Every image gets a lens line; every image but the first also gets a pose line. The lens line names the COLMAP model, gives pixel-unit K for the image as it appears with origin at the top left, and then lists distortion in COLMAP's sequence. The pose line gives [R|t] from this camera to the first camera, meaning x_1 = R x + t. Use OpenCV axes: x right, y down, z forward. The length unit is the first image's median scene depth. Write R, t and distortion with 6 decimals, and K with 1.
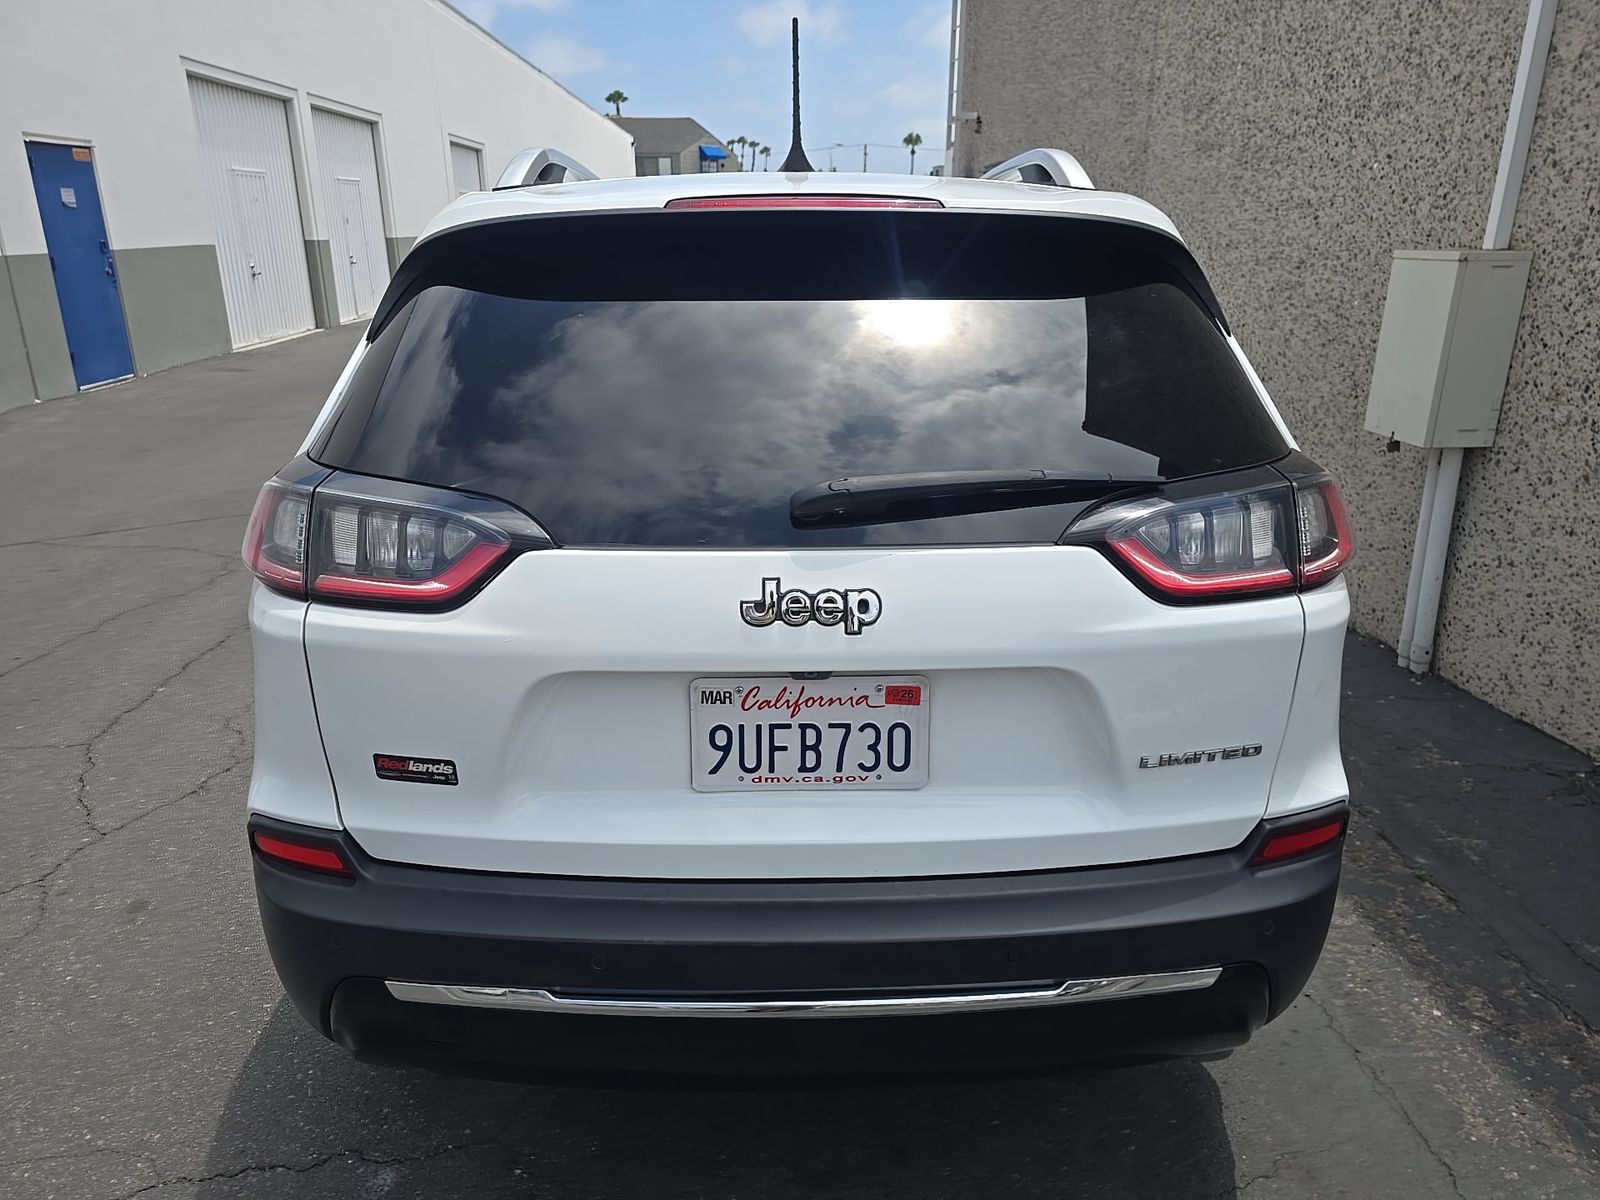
lens RADIAL K [[1096.1, 0, 824.1], [0, 1096.1, 595.4], [0, 0, 1]] dist [0.046654, -0.039154]
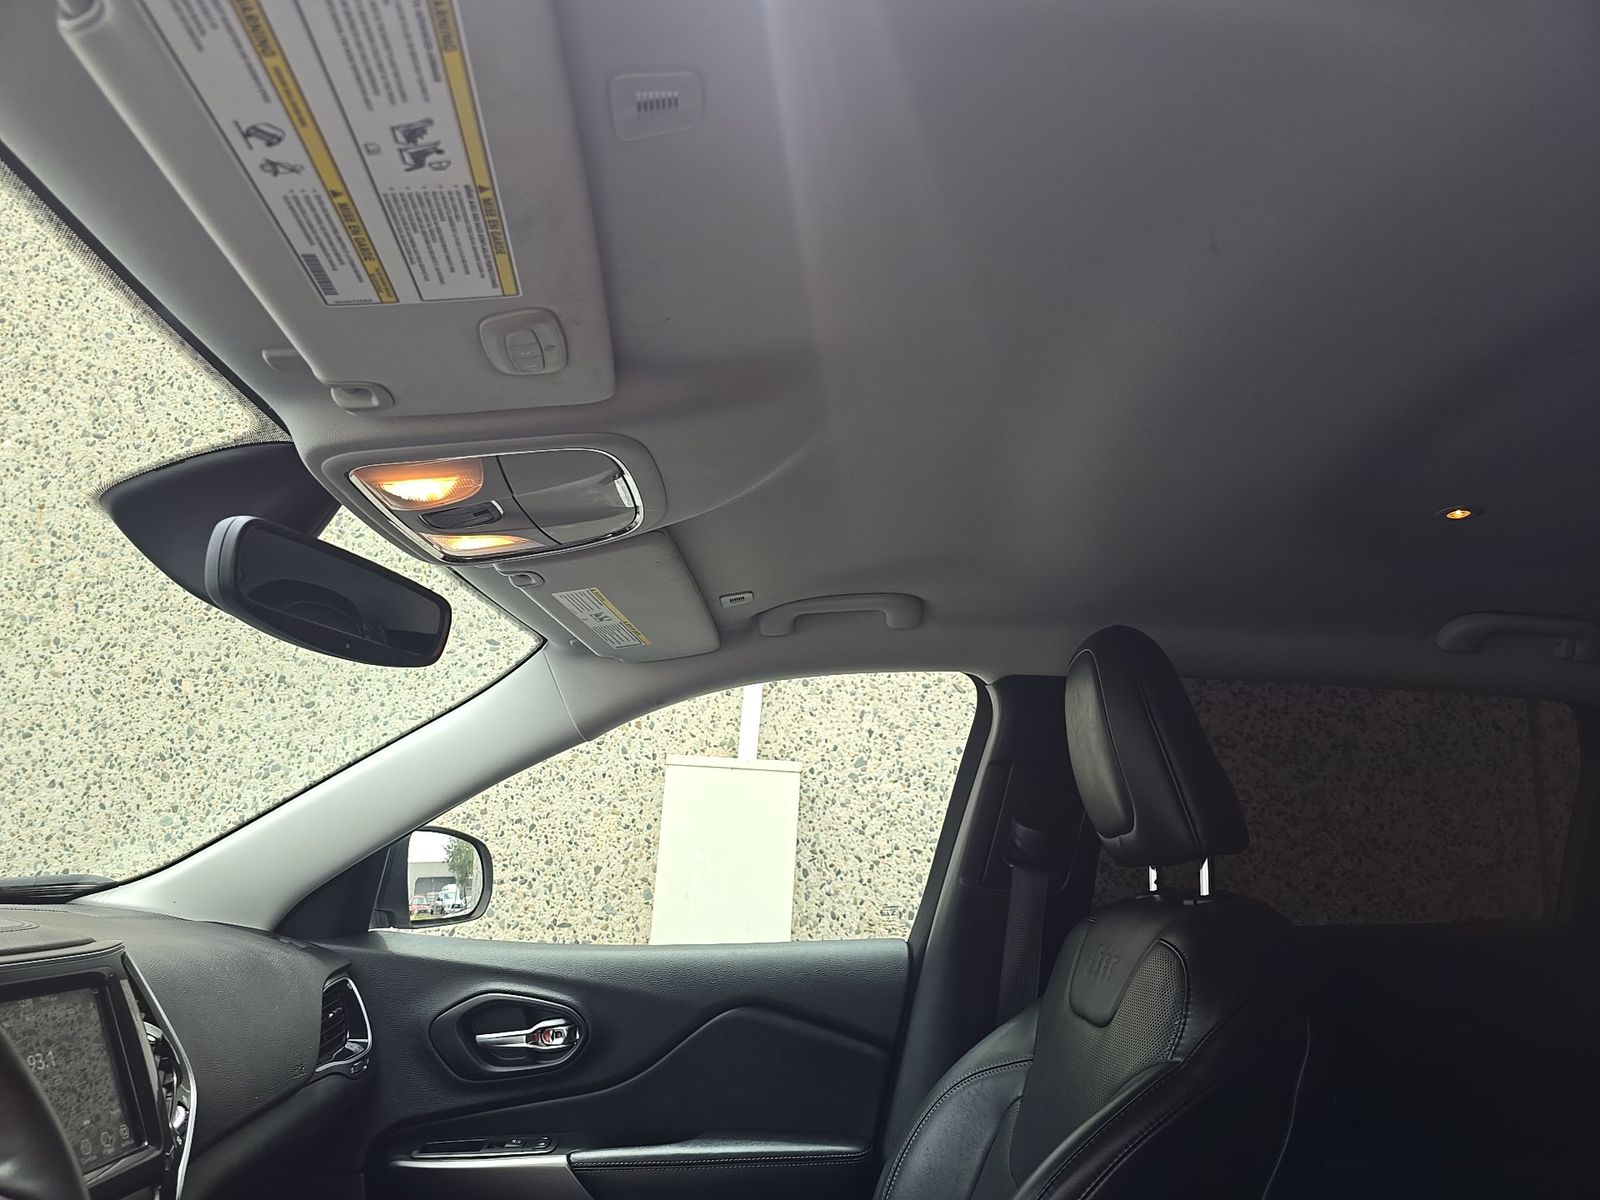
lens RADIAL K [[1096.1, 0, 803.7], [0, 1096.1, 589.3], [0, 0, 1]] dist [0.046654, -0.039154]
pose [[0.010912, 0.241750, 0.970277, -0.278291], [0.262196, 0.935692, -0.236082, -0.236580], [-0.964953, 0.256979, -0.053175, 1.016028]]
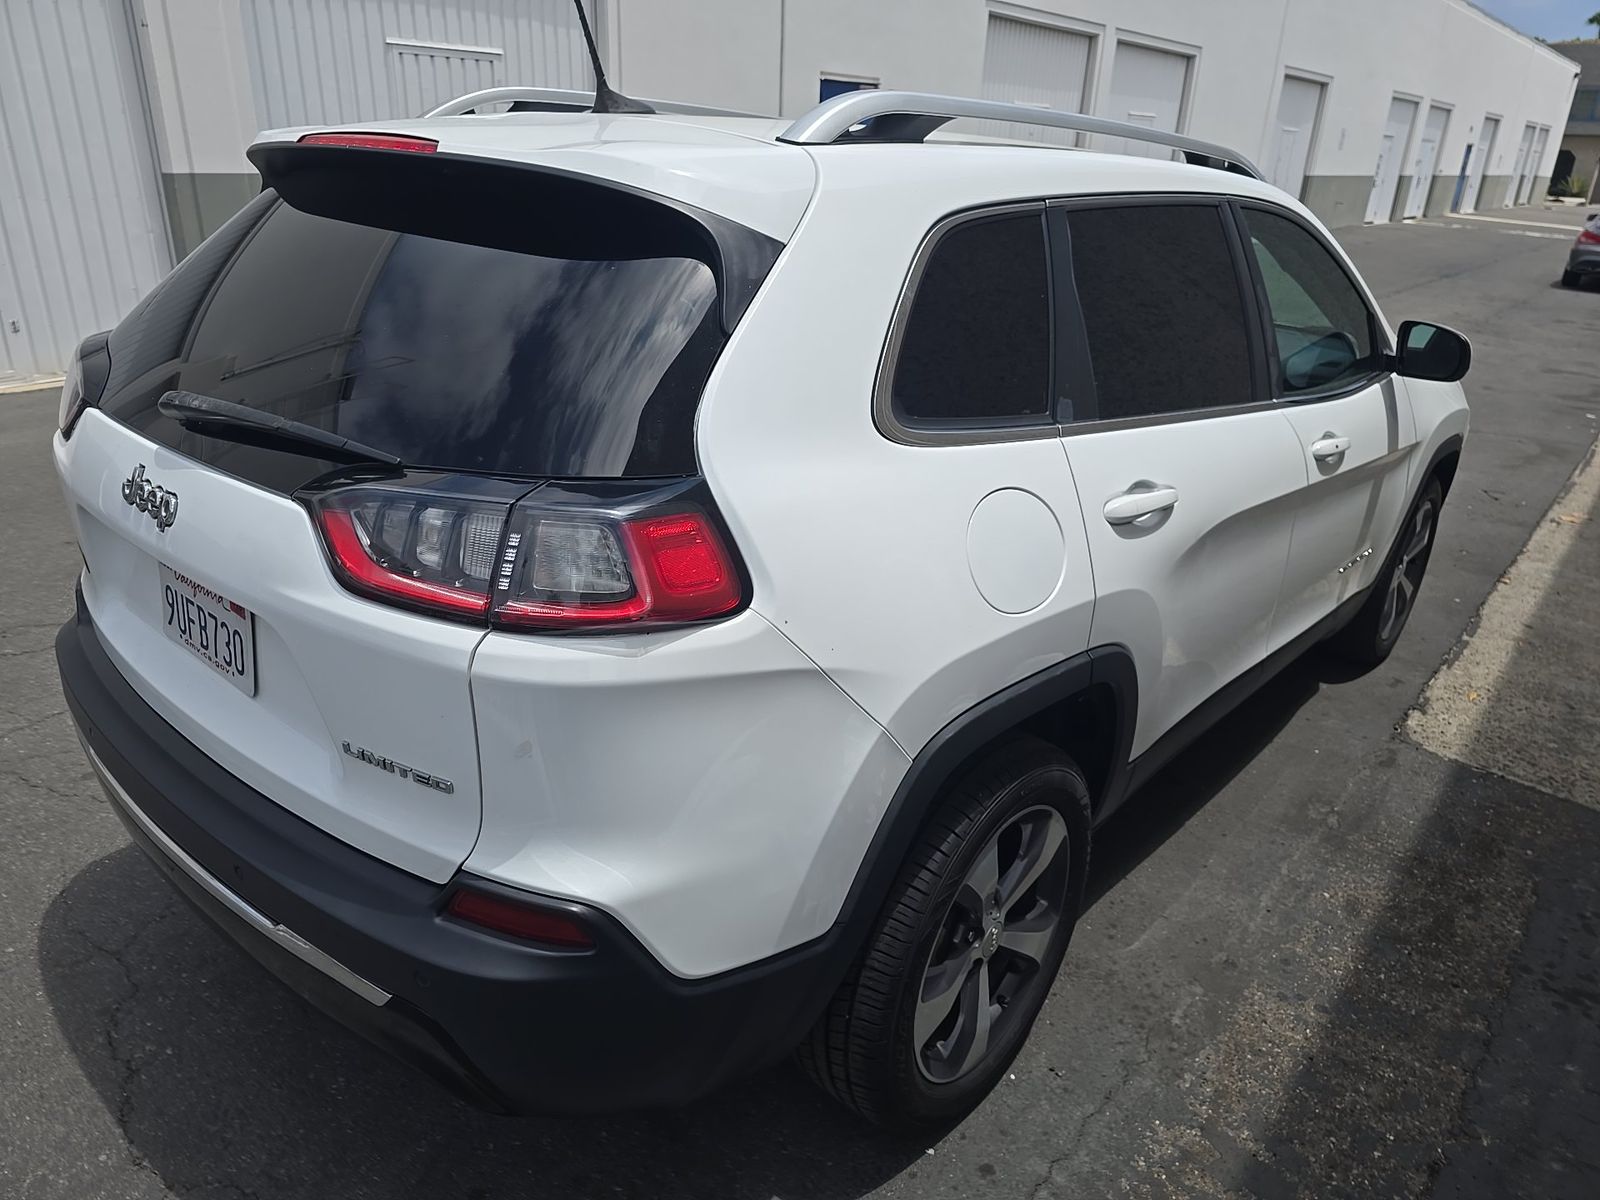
lens RADIAL K [[1096.1, 0, 790.7], [0, 1096.1, 603.1], [0, 0, 1]] dist [0.046654, -0.039154]
pose [[0.732557, 0.290478, -0.615616, 0.467164], [-0.255826, 0.955564, 0.146459, -0.086015], [0.630804, 0.050201, 0.774317, 0.204526]]
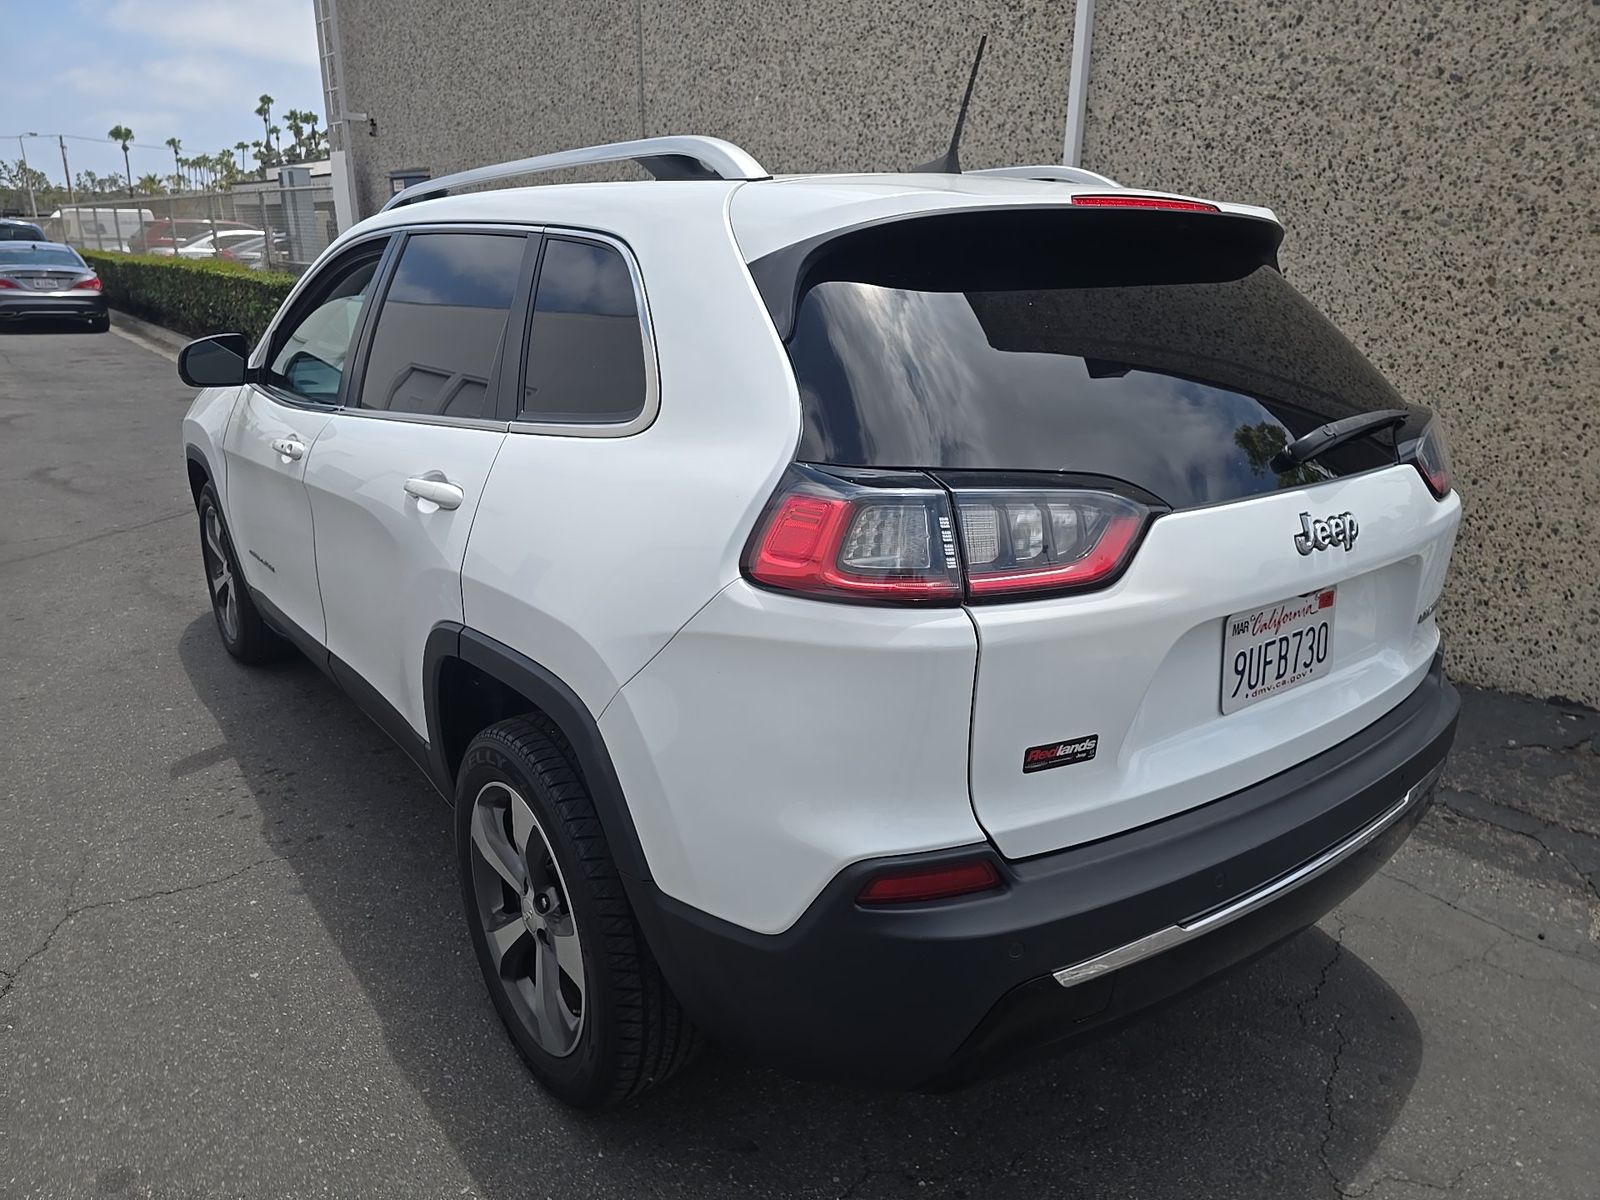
lens RADIAL K [[1096.1, 0, 808.0], [0, 1096.1, 592.9], [0, 0, 1]] dist [0.046654, -0.039154]
pose [[0.811646, -0.164014, 0.560652, -0.453029], [0.172156, 0.984308, 0.038724, -0.027259], [-0.558206, 0.065089, 0.827146, 0.118499]]
